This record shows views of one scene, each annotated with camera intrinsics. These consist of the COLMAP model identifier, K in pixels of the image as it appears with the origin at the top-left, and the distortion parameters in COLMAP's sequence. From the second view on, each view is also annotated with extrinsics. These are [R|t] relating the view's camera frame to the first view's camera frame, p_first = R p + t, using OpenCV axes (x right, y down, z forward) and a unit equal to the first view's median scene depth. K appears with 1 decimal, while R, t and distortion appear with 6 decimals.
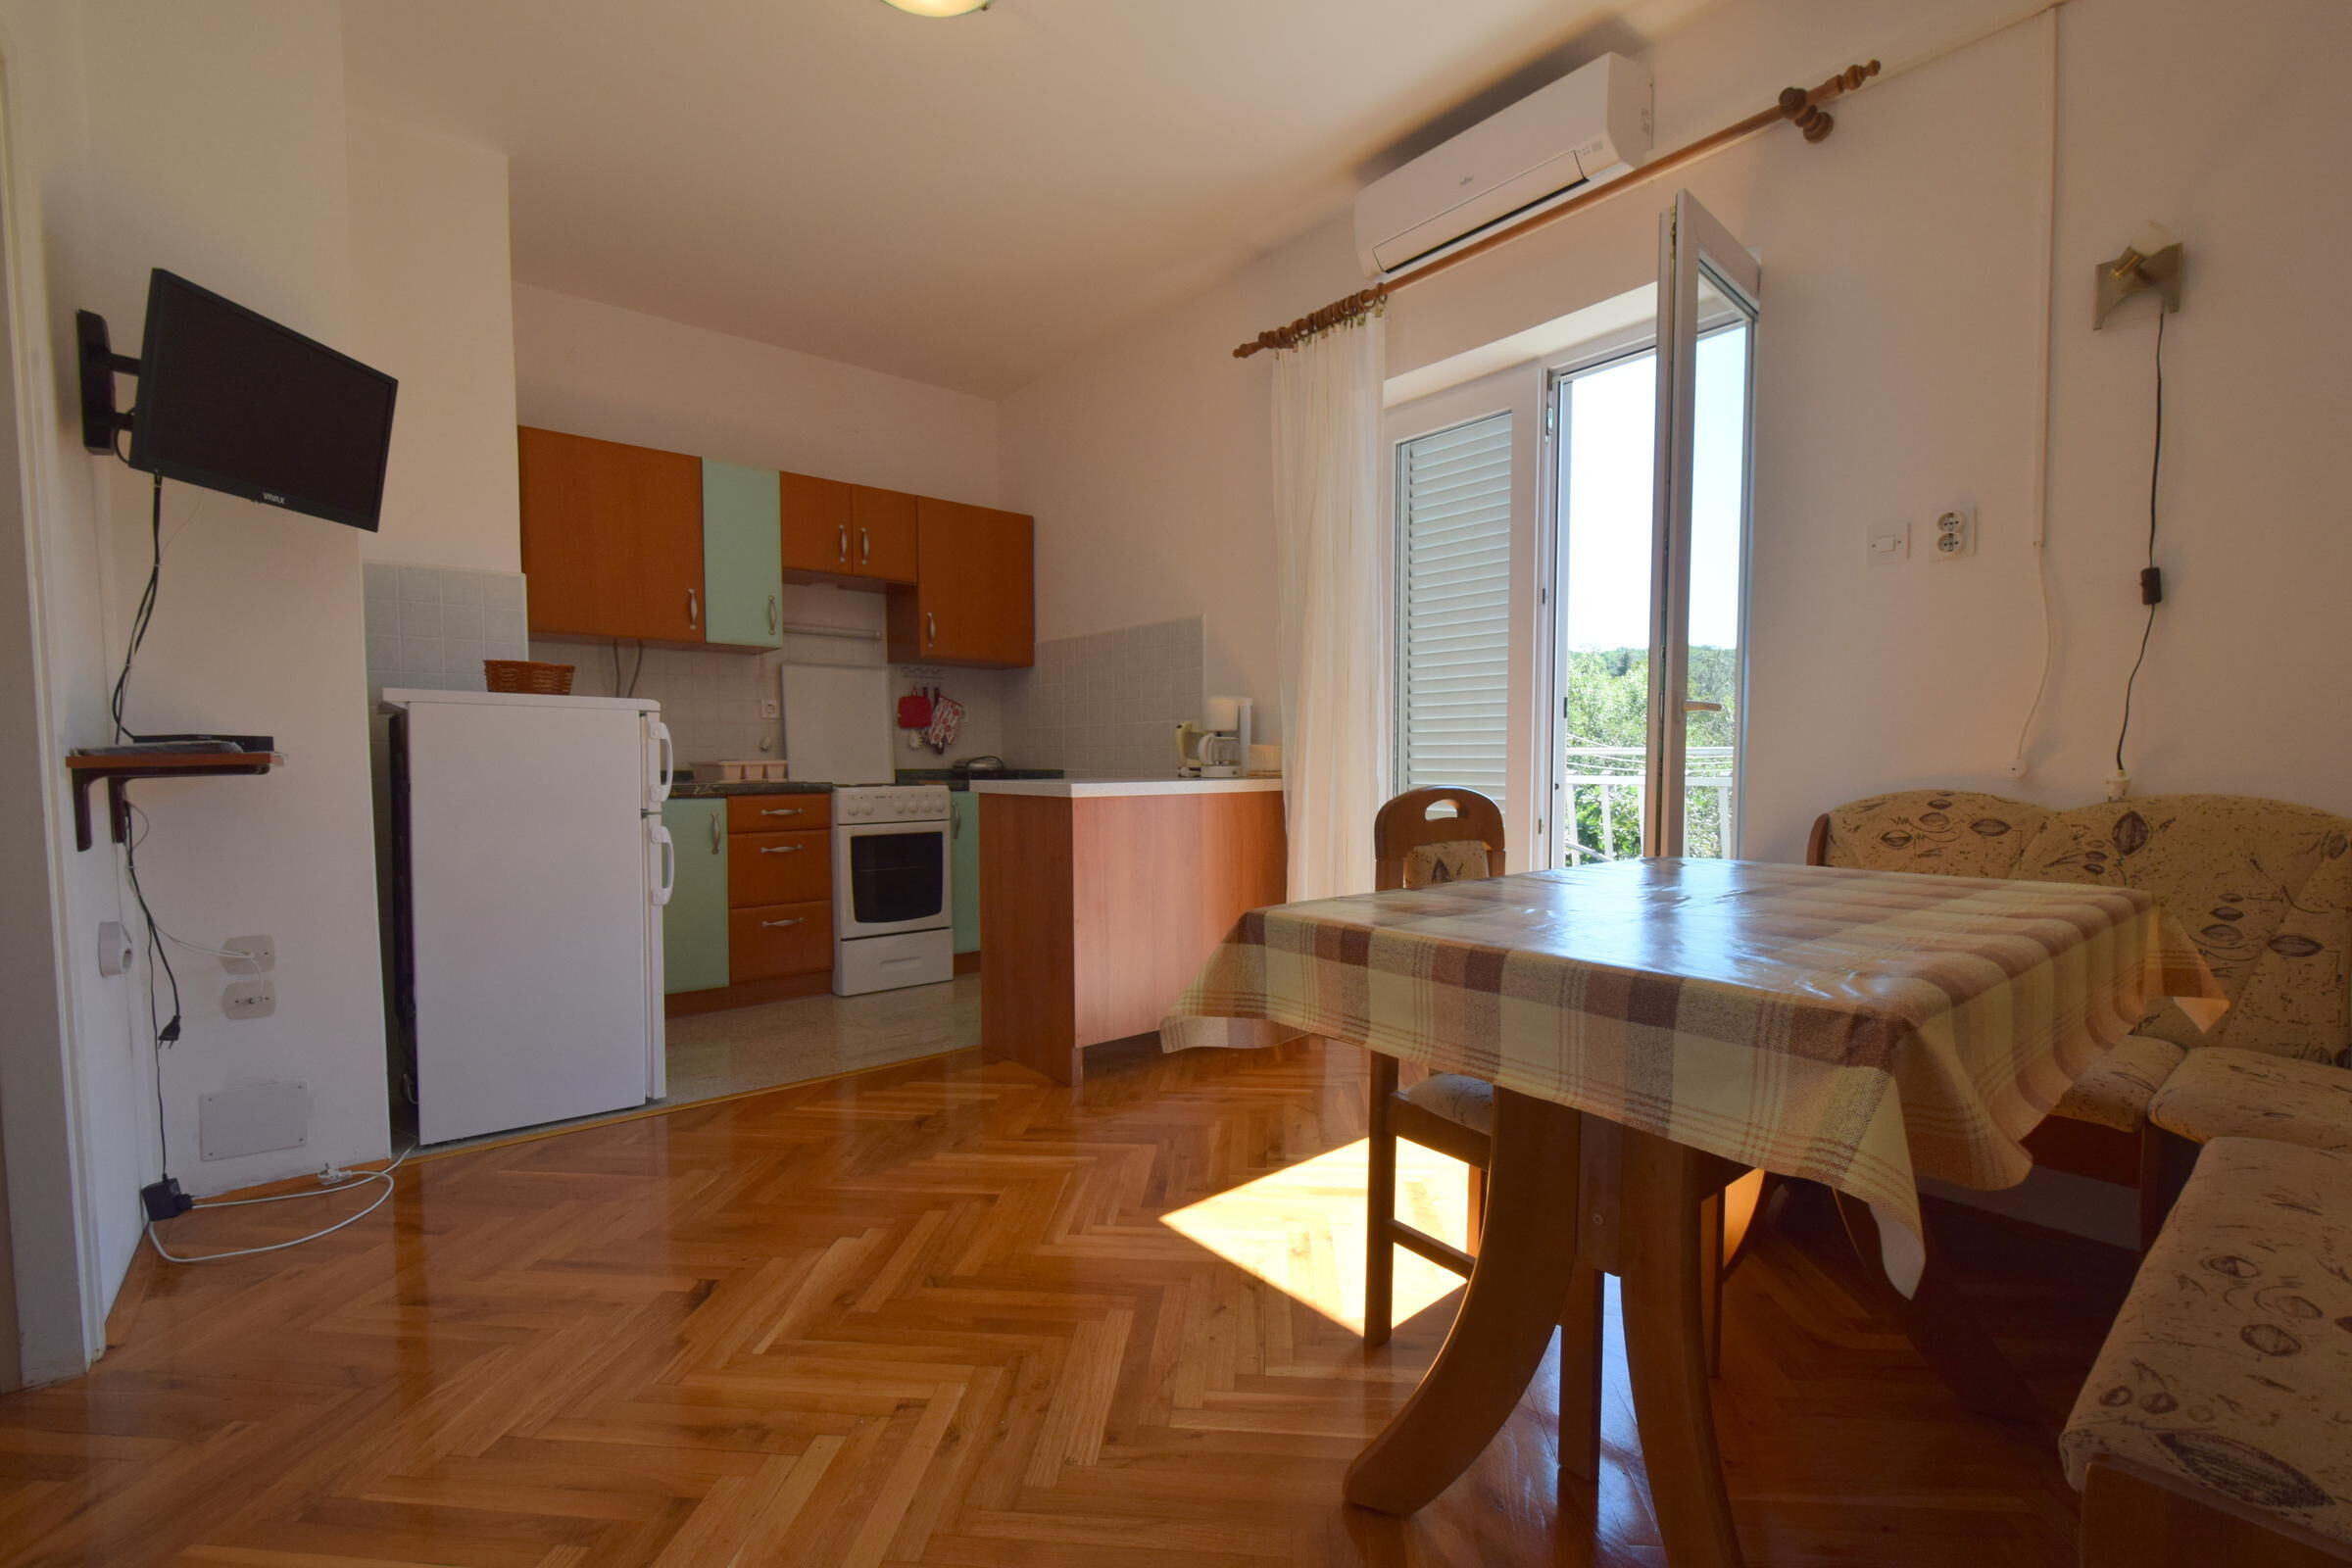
lens RADIAL K [[1021.0, 0, 1186.9], [0, 1021.0, 814.3], [0, 0, 1]] dist [0.007193, -0.007551]
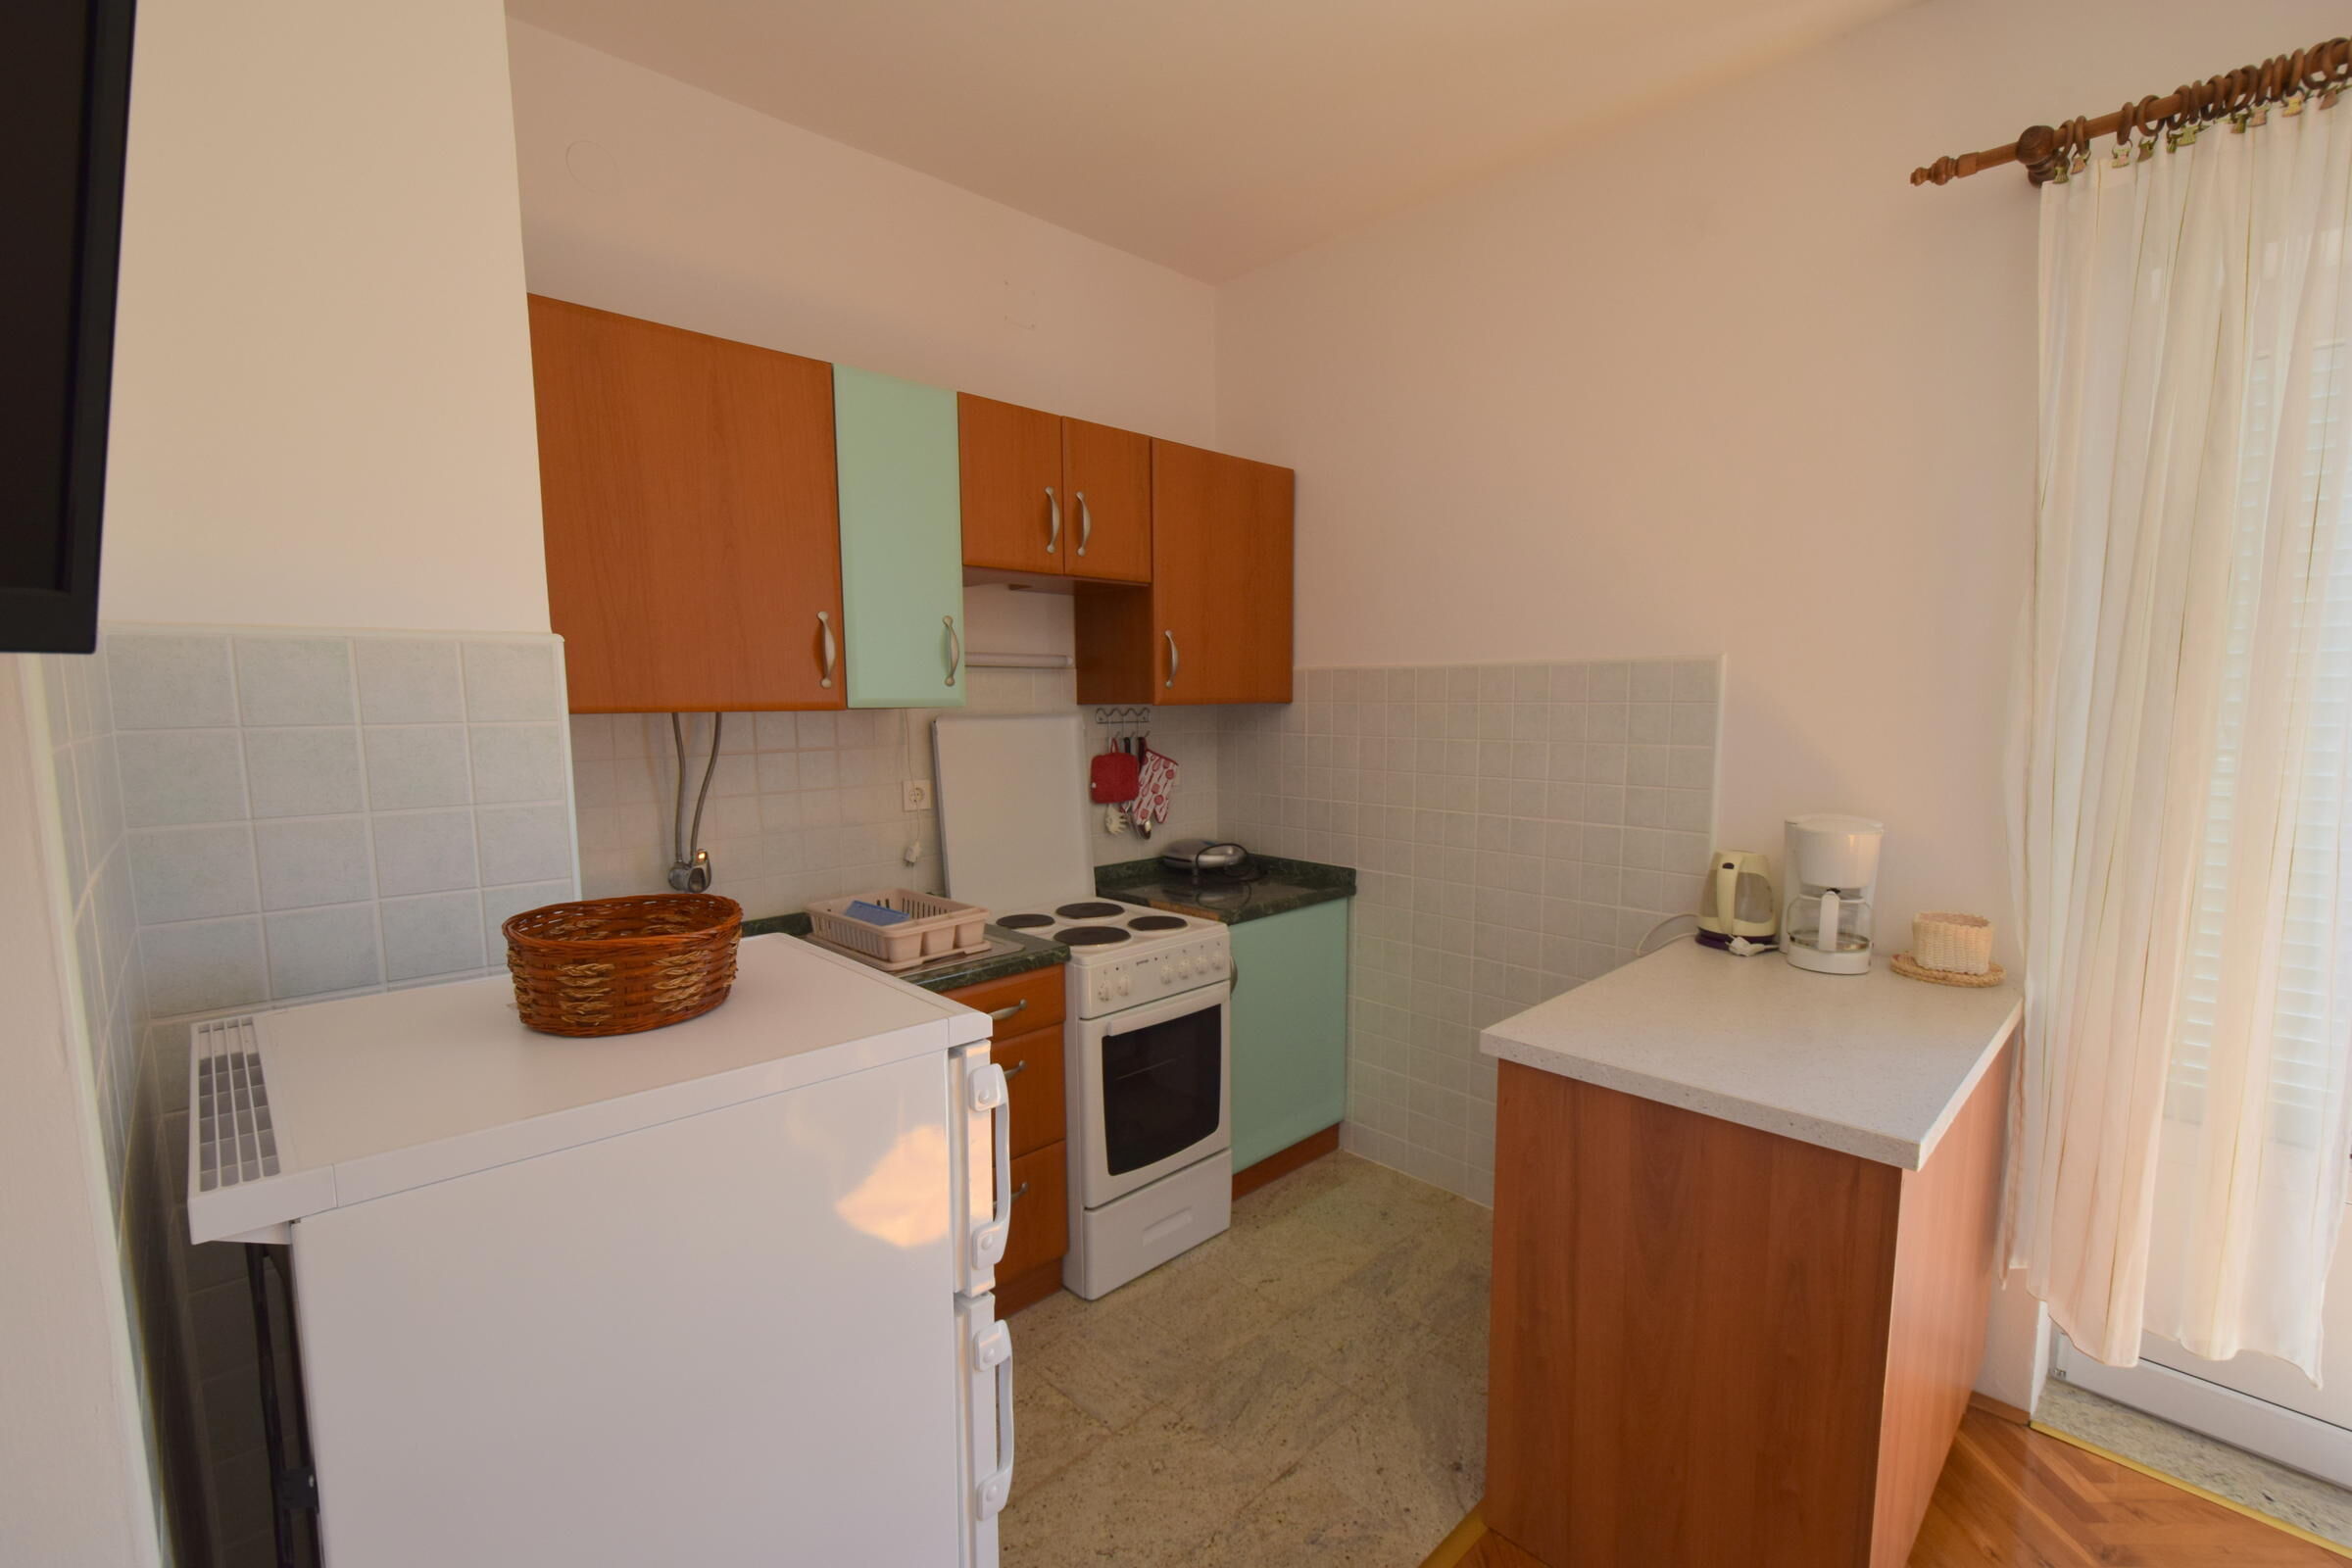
lens RADIAL K [[1021.0, 0, 1186.9], [0, 1021.0, 814.3], [0, 0, 1]] dist [0.007193, -0.007551]
pose [[0.997573, -0.012160, 0.068554, -0.293706], [0.007918, 0.998056, 0.061816, -0.129213], [-0.069173, -0.061123, 0.995730, 0.391480]]
